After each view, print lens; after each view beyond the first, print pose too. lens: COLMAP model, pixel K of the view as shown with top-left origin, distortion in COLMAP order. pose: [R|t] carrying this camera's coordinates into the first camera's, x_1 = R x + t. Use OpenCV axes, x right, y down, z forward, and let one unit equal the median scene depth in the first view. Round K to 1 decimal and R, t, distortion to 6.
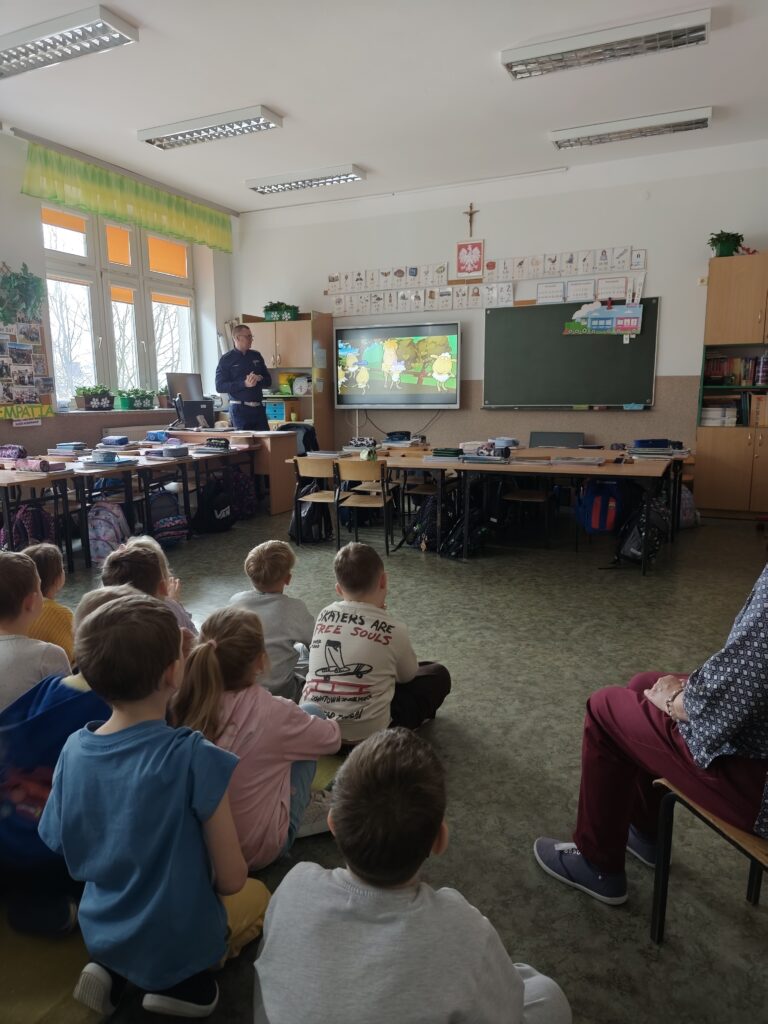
lens RADIAL K [[684.3, 0, 391.3], [0, 684.3, 511.1], [0, 0, 1]] dist [0.014703, -0.023740]
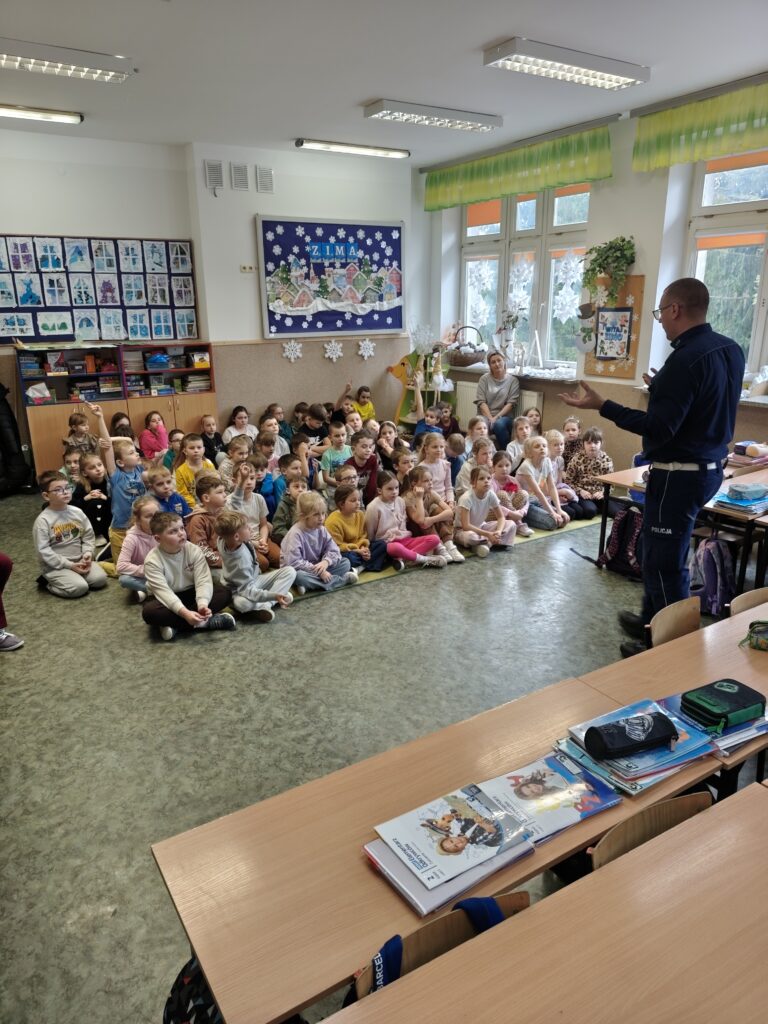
lens RADIAL K [[684.3, 0, 374.2], [0, 684.3, 521.0], [0, 0, 1]] dist [0.014703, -0.023740]
pose [[-0.550139, 0.269986, -0.790224, 0.713955], [-0.120680, 0.910656, 0.395148, -0.468712], [0.826307, 0.312751, -0.468405, 1.523630]]
